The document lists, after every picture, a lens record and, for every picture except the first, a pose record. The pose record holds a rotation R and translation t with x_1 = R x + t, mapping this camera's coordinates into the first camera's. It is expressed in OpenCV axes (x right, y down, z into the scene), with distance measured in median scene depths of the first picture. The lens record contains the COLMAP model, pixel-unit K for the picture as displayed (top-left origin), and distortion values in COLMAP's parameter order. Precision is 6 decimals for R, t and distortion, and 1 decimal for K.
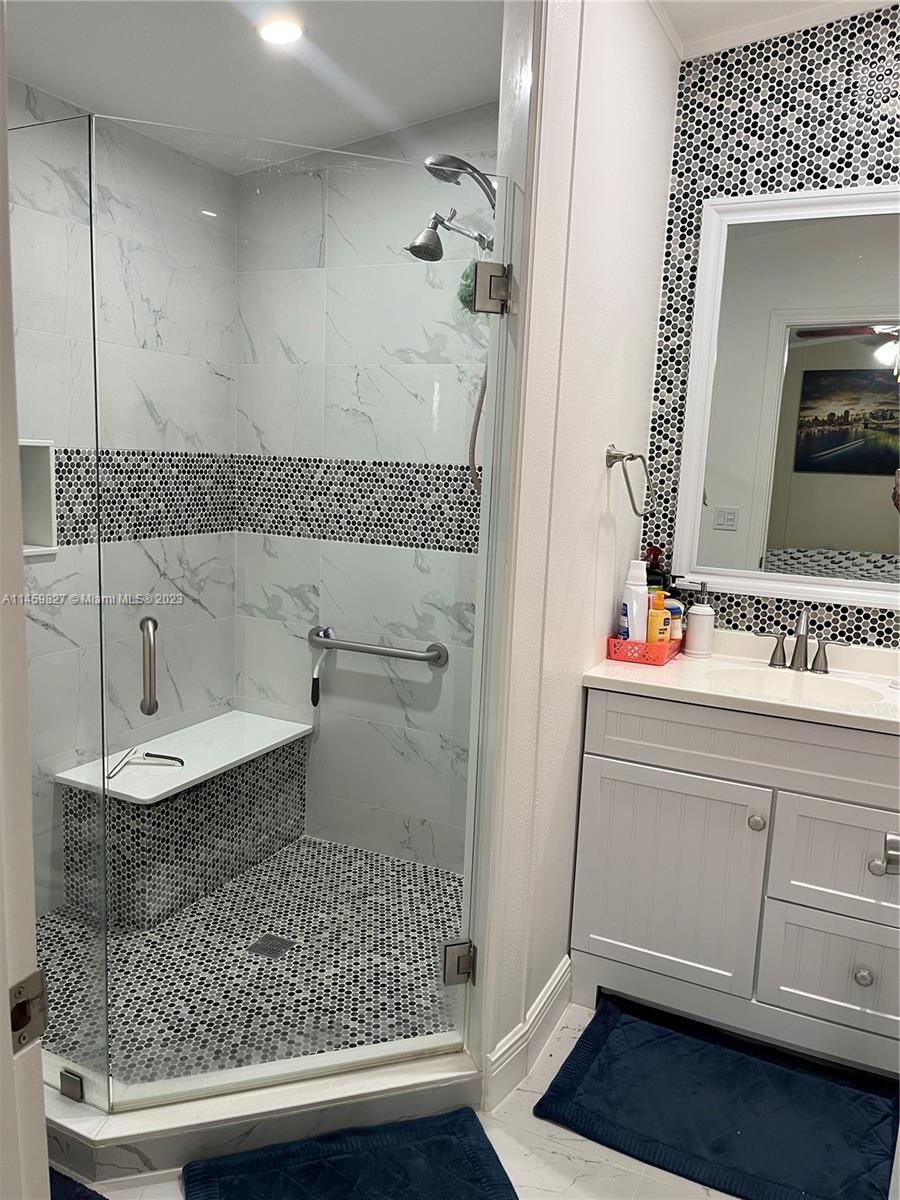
lens RADIAL K [[905.3, 0, 464.1], [0, 905.3, 597.2], [0, 0, 1]] dist [0.000379, -0.000607]
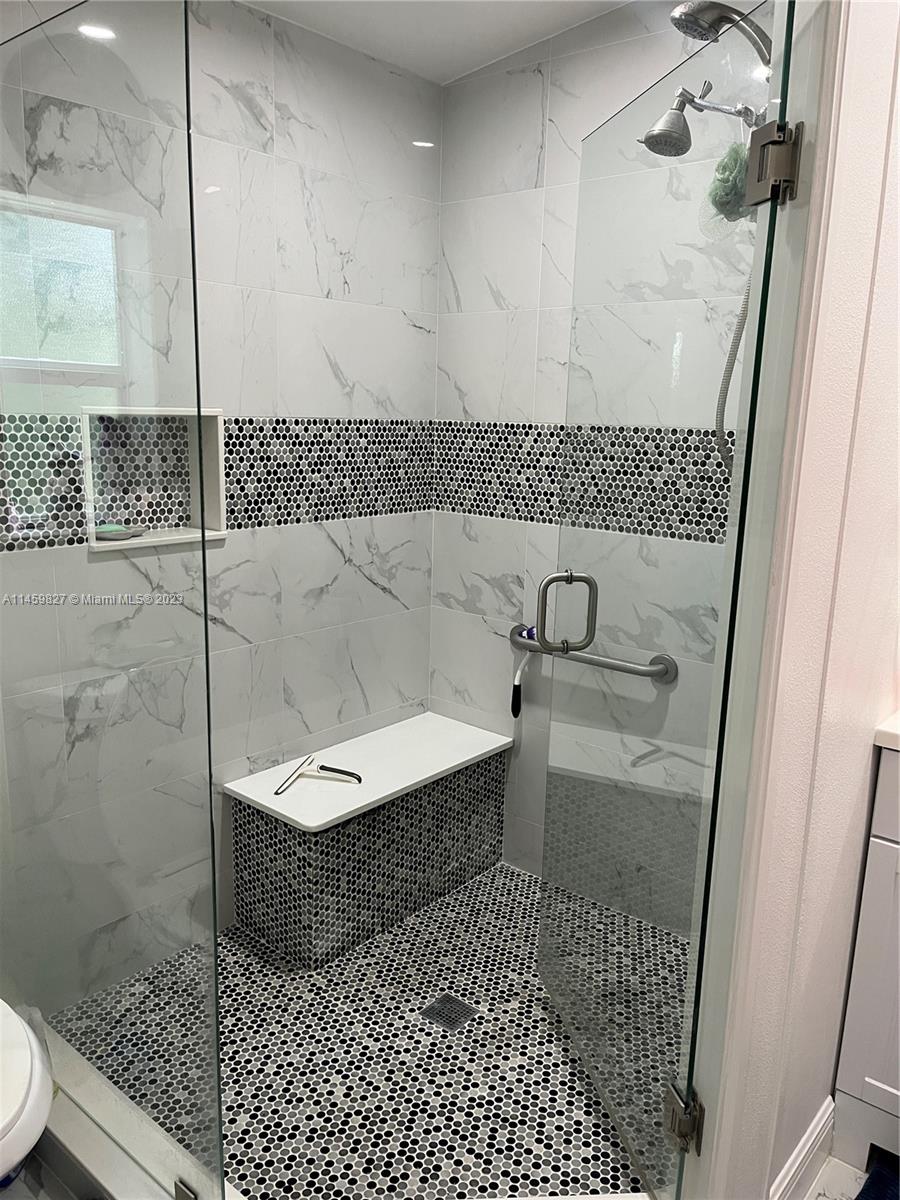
lens RADIAL K [[908.3, 0, 450.7], [0, 908.3, 607.3], [0, 0, 1]] dist [0.053367, -0.072659]
pose [[0.963602, 0.036352, -0.264859, -0.000704], [-0.022920, 0.998298, 0.053628, -0.030101], [0.266358, -0.045606, 0.962795, 0.177752]]
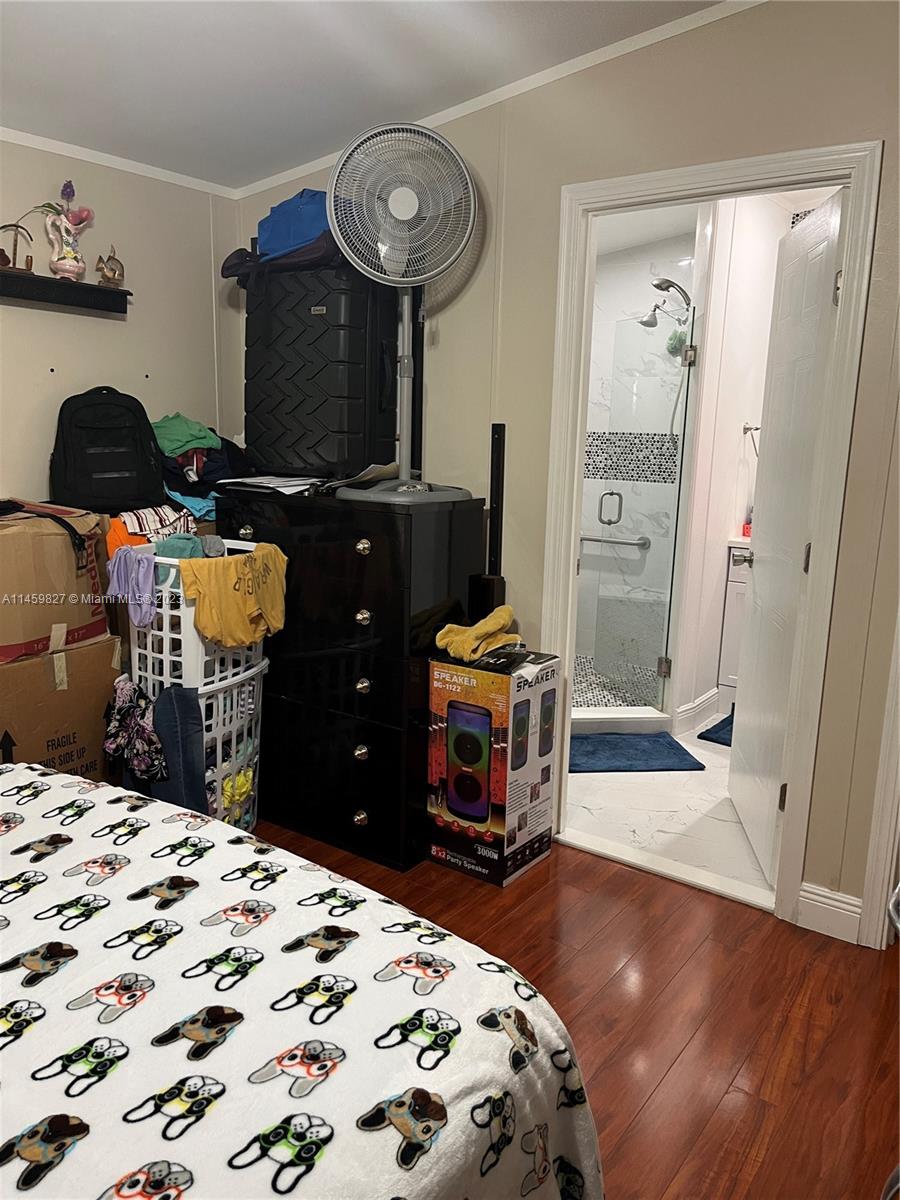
lens RADIAL K [[908.3, 0, 450.7], [0, 908.3, 607.3], [0, 0, 1]] dist [0.053367, -0.072659]
pose [[0.981900, 0.019402, -0.188402, -0.064921], [-0.009882, 0.998633, 0.051337, 0.105023], [0.189141, -0.048546, 0.980749, -0.835460]]
